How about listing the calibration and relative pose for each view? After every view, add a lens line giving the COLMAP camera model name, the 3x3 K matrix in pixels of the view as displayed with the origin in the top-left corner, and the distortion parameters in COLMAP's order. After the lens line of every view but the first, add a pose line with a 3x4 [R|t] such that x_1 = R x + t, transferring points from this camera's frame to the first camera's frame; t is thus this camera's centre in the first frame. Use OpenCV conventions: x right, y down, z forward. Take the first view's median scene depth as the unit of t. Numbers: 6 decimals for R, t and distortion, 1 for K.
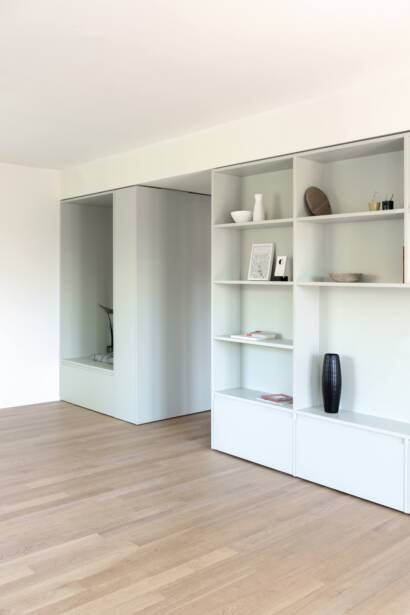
lens RADIAL K [[577.9, 0, 201.9], [0, 577.9, 306.3], [0, 0, 1]] dist [-0.019729, 0.000000]
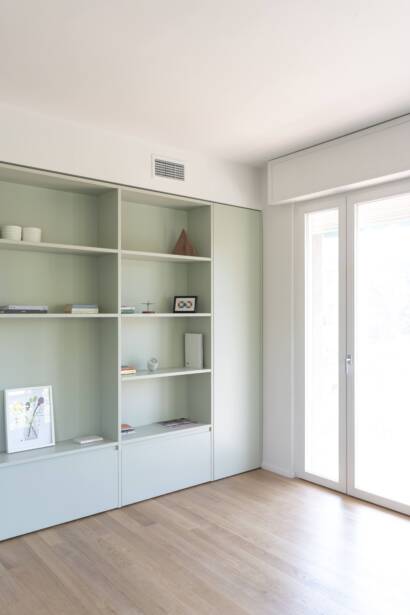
lens RADIAL K [[505.2, 0, 205.9], [0, 505.2, 320.7], [0, 0, 1]] dist [0.026740, -0.014331]
pose [[0.075439, -0.025113, 0.996834, -0.495599], [0.038925, 0.998995, 0.022222, -0.031527], [-0.996390, 0.037125, 0.076341, 0.559088]]
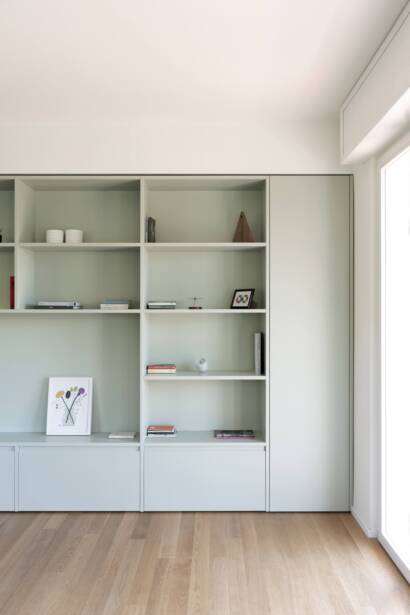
lens RADIAL K [[480.3, 0, 191.2], [0, 480.3, 316.9], [0, 0, 1]] dist [0.013263, -0.016793]
pose [[0.700611, -0.017832, 0.713321, -0.250115], [0.033863, 0.999392, -0.008277, -0.015197], [-0.712740, 0.029954, 0.700789, 0.277831]]
